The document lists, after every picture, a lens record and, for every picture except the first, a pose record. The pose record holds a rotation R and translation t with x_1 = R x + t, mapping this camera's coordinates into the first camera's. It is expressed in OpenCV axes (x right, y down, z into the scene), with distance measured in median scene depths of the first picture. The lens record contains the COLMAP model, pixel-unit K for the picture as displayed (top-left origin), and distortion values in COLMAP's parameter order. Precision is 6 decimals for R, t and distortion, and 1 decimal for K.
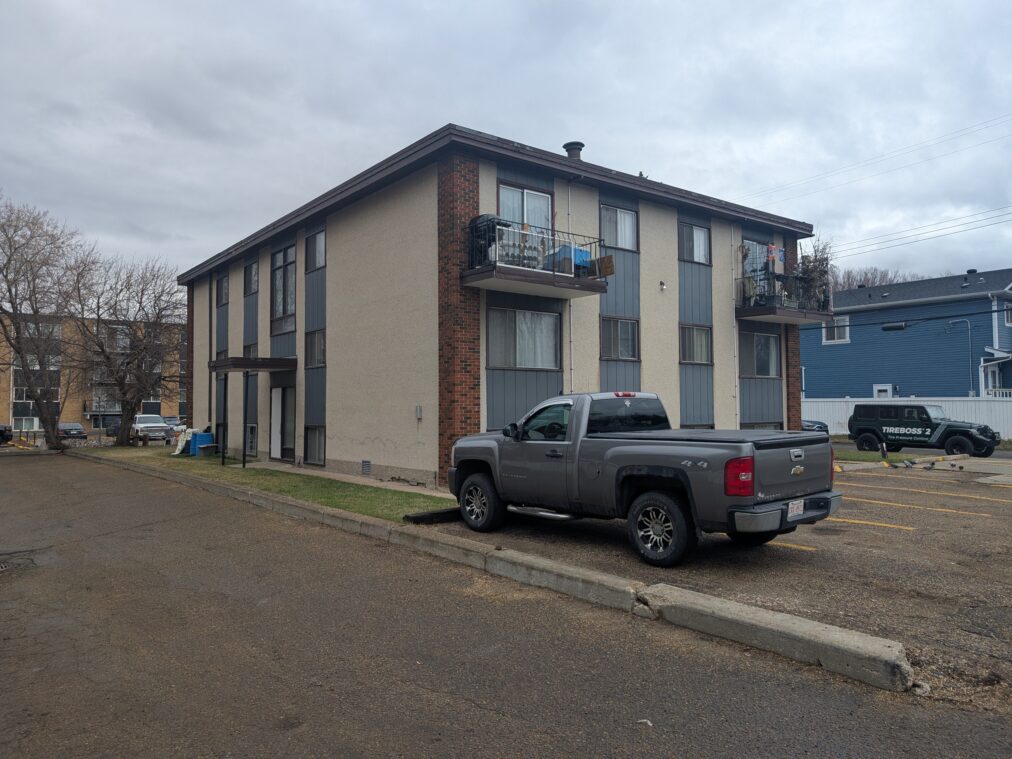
lens RADIAL K [[729.0, 0, 506.0], [0, 729.0, 379.5], [0, 0, 1]] dist [0.000651, -0.001169]
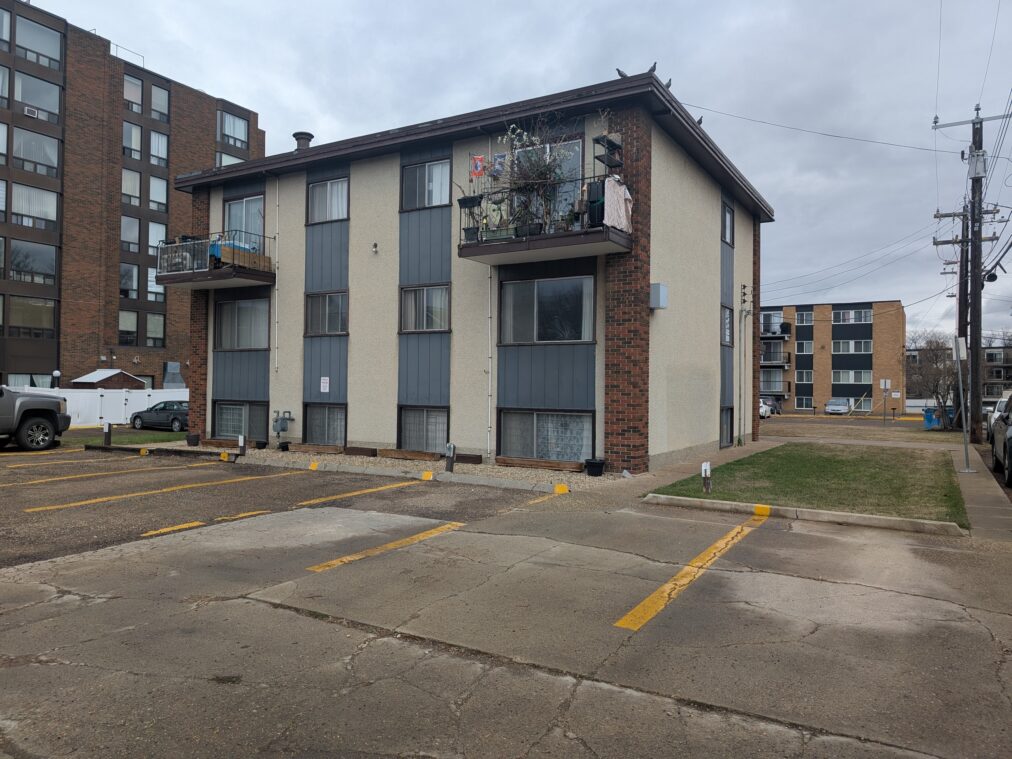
lens RADIAL K [[729.0, 0, 506.0], [0, 729.0, 379.5], [0, 0, 1]] dist [0.000651, -0.001169]
pose [[0.373268, -0.007865, -0.927690, 1.071944], [0.016345, 0.999865, -0.001900, 0.035840], [0.927579, -0.014454, 0.373346, 0.792890]]
